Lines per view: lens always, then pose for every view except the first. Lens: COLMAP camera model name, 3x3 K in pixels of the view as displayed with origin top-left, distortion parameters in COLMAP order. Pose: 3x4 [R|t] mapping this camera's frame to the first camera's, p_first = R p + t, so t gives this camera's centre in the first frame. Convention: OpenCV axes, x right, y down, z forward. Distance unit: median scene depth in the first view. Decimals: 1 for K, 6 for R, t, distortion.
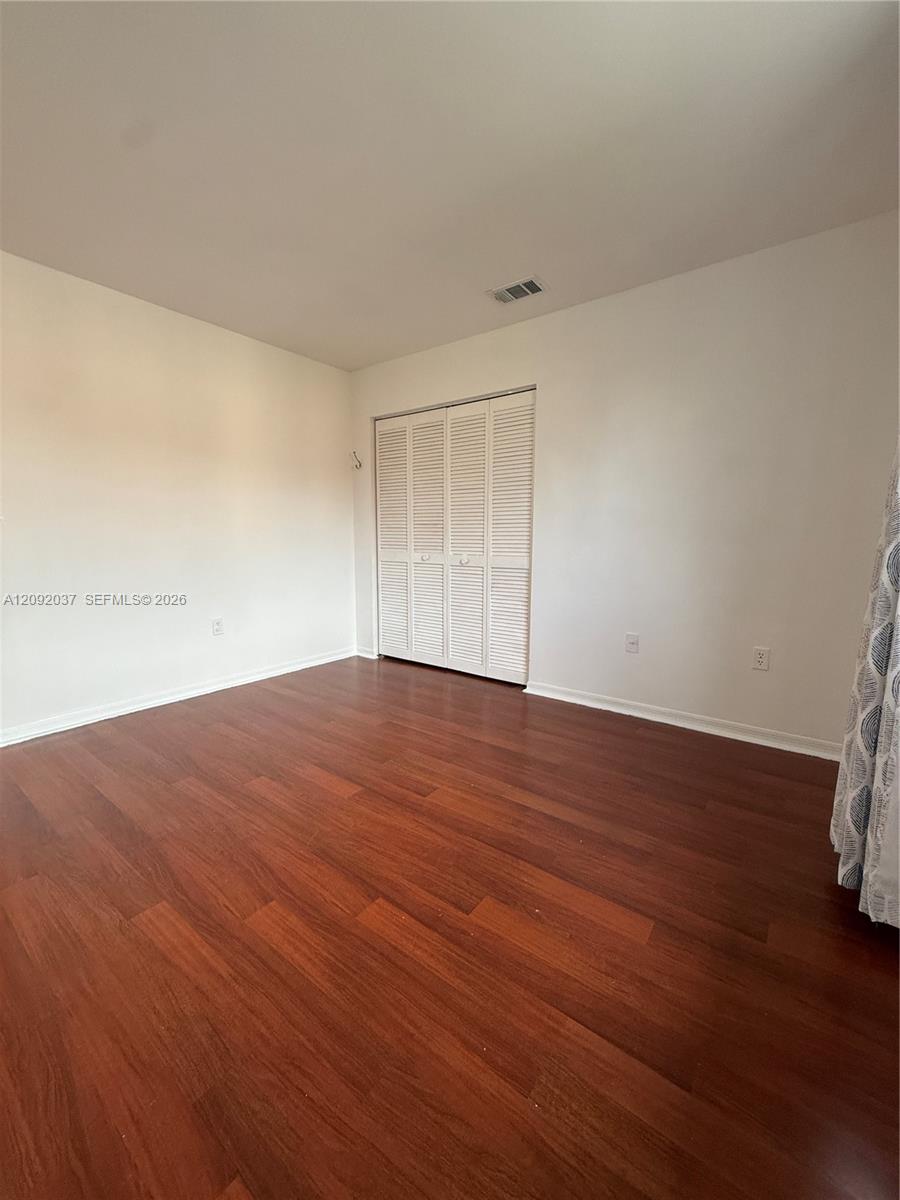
lens RADIAL K [[481.2, 0, 448.5], [0, 481.2, 598.1], [0, 0, 1]] dist [-0.000307, -0.000116]
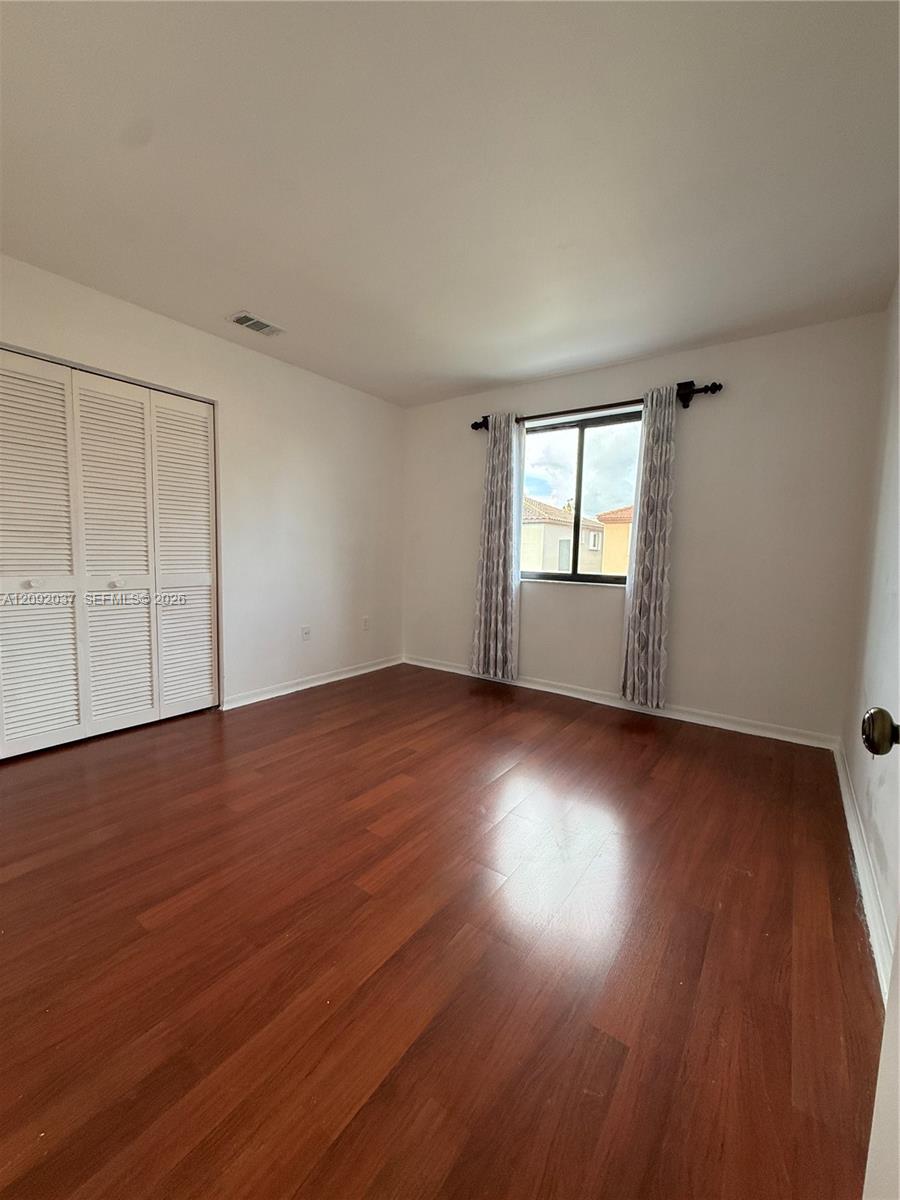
lens RADIAL K [[481.2, 0, 448.5], [0, 481.2, 598.1], [0, 0, 1]] dist [-0.000307, -0.000116]
pose [[-0.029635, -0.097667, 0.994778, -0.871733], [0.109772, 0.988877, 0.100358, -0.085359], [-0.993515, 0.112173, -0.018585, 0.580784]]
